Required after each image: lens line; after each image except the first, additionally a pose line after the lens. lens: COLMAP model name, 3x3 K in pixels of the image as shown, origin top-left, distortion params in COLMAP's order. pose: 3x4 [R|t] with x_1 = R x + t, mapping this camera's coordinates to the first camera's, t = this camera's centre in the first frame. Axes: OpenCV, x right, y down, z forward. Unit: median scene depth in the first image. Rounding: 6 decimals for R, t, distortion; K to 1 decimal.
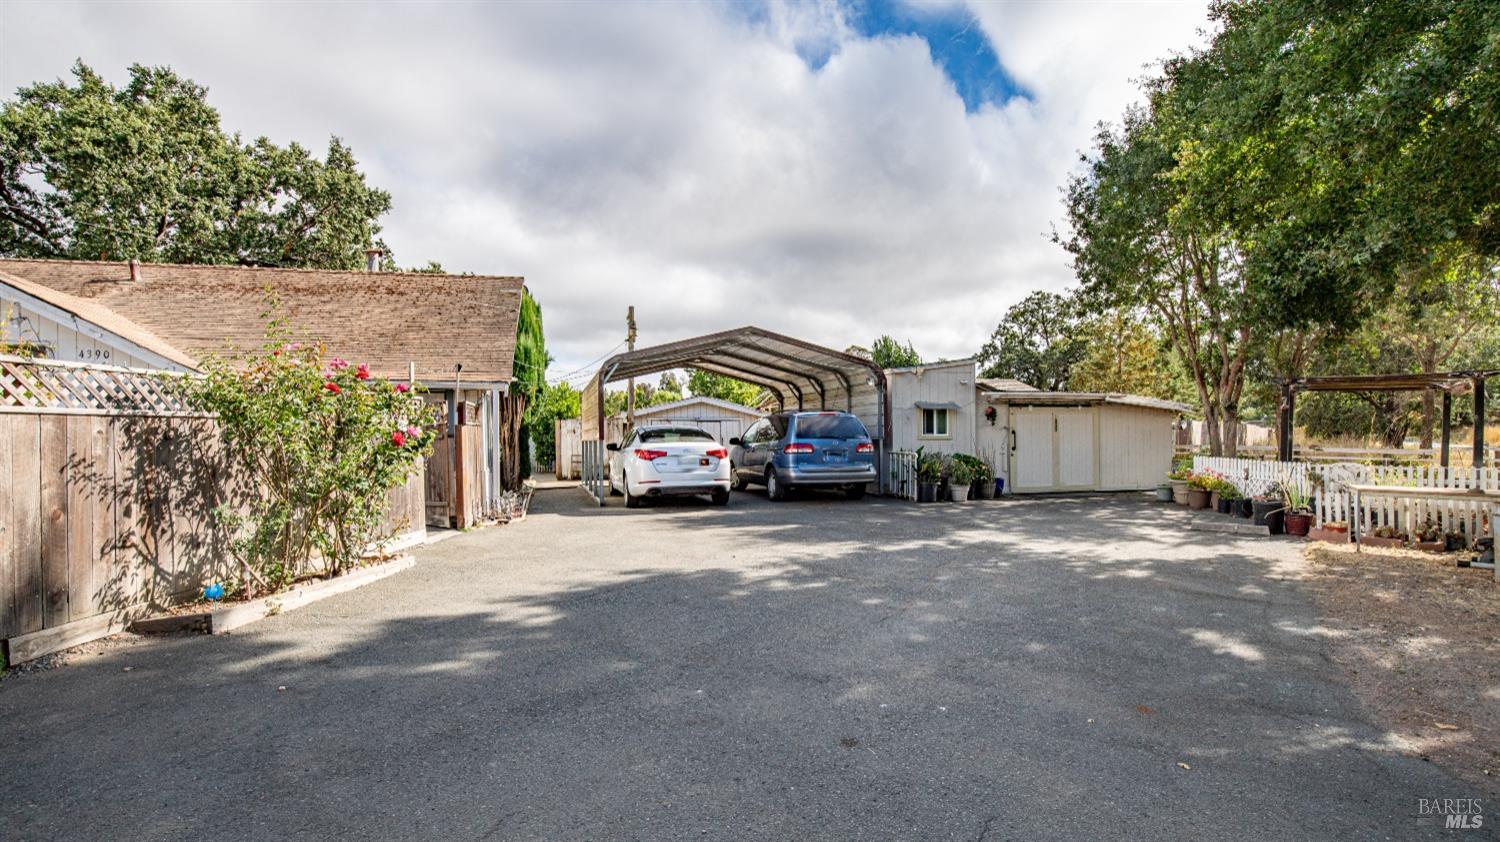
lens RADIAL K [[708.7, 0, 760.6], [0, 708.7, 426.4], [0, 0, 1]] dist [-0.023458, 0.001647]
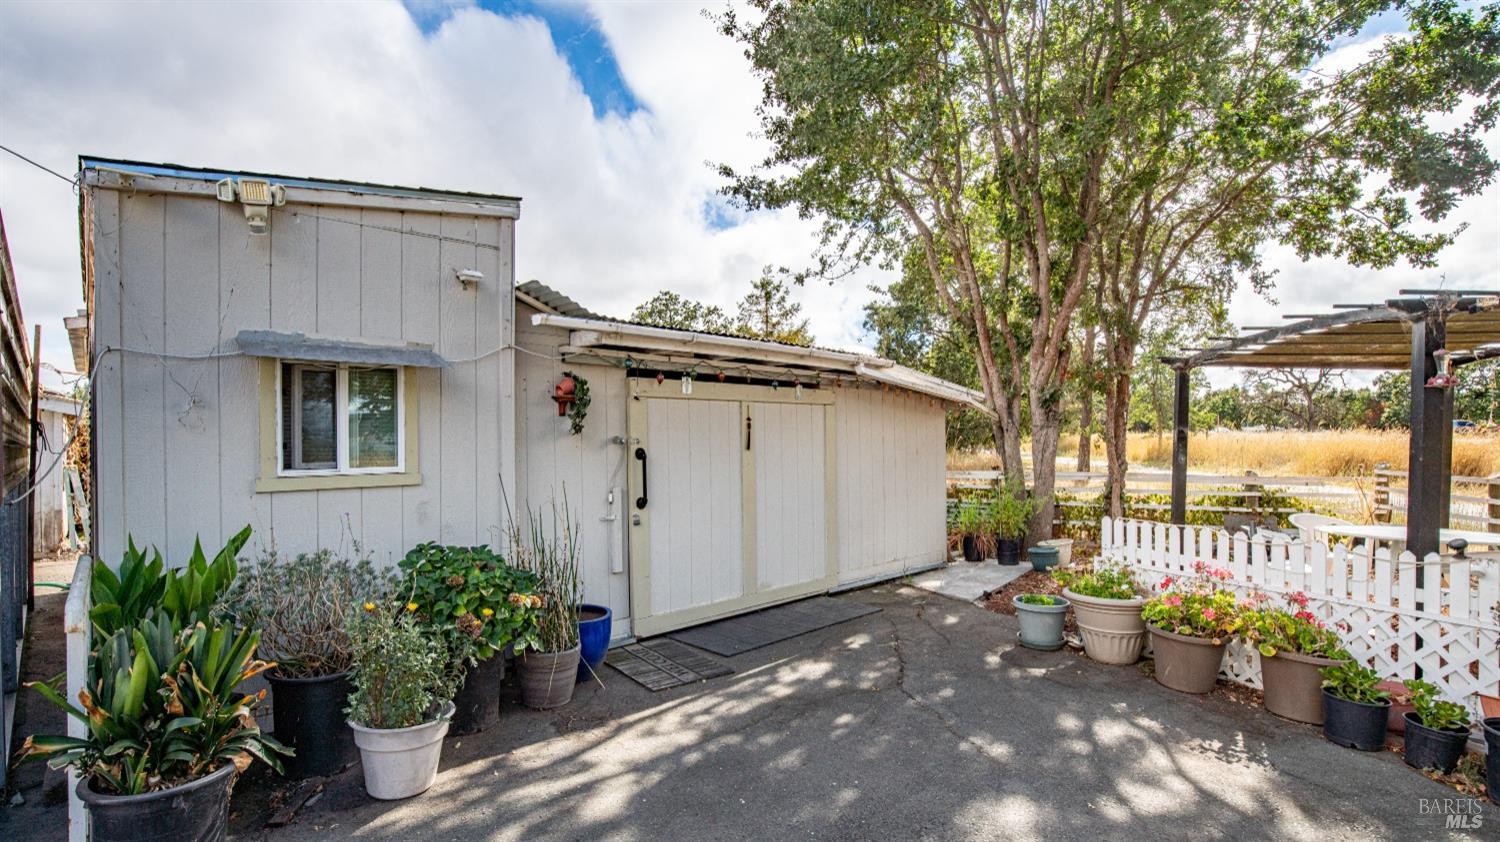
lens RADIAL K [[708.7, 0, 752.1], [0, 708.7, 430.5], [0, 0, 1]] dist [-0.023458, 0.001647]
pose [[0.874275, 0.002254, 0.485426, 0.239018], [-0.000142, 0.999990, -0.004387, -0.000977], [-0.485431, 0.003766, 0.874267, 0.674648]]
